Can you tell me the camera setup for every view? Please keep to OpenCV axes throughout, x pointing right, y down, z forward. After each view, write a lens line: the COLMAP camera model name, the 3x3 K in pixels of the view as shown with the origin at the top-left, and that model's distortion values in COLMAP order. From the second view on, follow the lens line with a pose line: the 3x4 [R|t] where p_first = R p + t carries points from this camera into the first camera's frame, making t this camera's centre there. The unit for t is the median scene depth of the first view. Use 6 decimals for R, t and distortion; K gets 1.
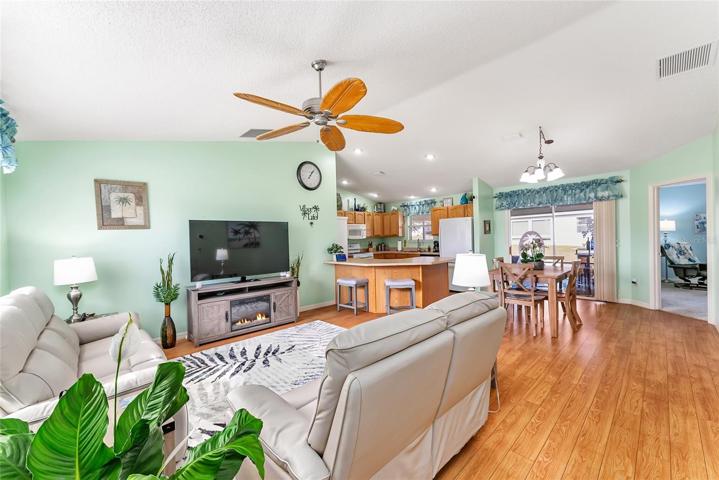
lens RADIAL K [[290.1, 0, 361.9], [0, 290.1, 239.0], [0, 0, 1]] dist [0.004490, -0.000258]
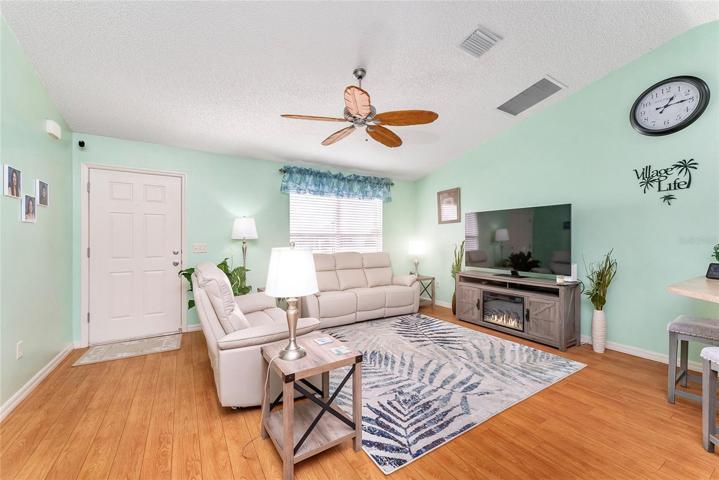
lens RADIAL K [[290.1, 0, 366.5], [0, 290.1, 244.2], [0, 0, 1]] dist [0.004490, -0.000258]
pose [[-0.196950, 0.042319, -0.979500, 0.447821], [0.003276, 0.999091, 0.042506, 0.004580], [0.980408, 0.005163, -0.196910, 0.581602]]
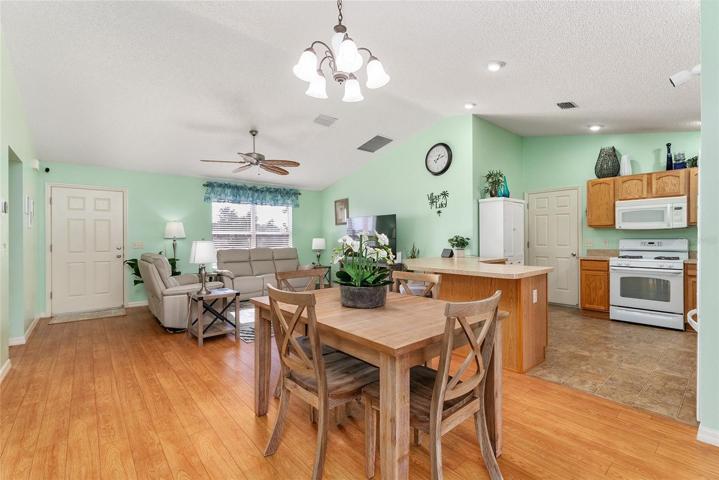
lens RADIAL K [[318.7, 0, 367.5], [0, 318.7, 244.2], [0, 0, 1]] dist [0.003534, -0.001114]
pose [[-0.045024, 0.048663, -0.997800, 0.832380], [0.005537, 0.998810, 0.048463, -0.004141], [0.998971, -0.003343, -0.045240, 0.829939]]
